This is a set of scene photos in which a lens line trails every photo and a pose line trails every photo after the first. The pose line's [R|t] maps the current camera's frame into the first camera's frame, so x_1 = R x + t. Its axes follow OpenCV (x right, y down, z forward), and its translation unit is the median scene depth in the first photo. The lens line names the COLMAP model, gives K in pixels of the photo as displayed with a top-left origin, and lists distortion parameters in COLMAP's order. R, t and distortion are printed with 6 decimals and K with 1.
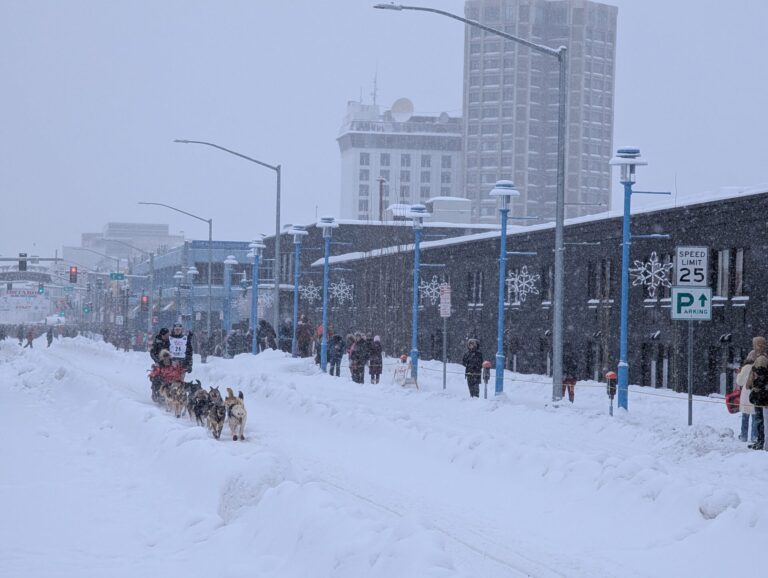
lens RADIAL K [[2462.5, 0, 384.0], [0, 2462.5, 288.9], [0, 0, 1]] dist [0.134481, 0.000000]
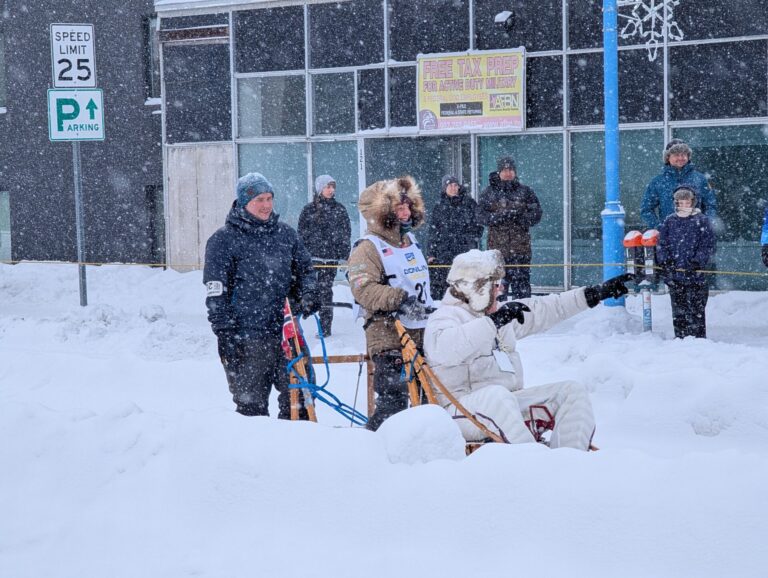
lens RADIAL K [[2462.5, 0, 384.0], [0, 2462.5, 289.3], [0, 0, 1]] dist [0.134481, 0.000000]
pose [[0.886555, -0.070939, 0.457153, -0.098792], [0.040525, 0.996283, 0.076010, 0.005553], [-0.460846, -0.048861, 0.886134, 0.398563]]
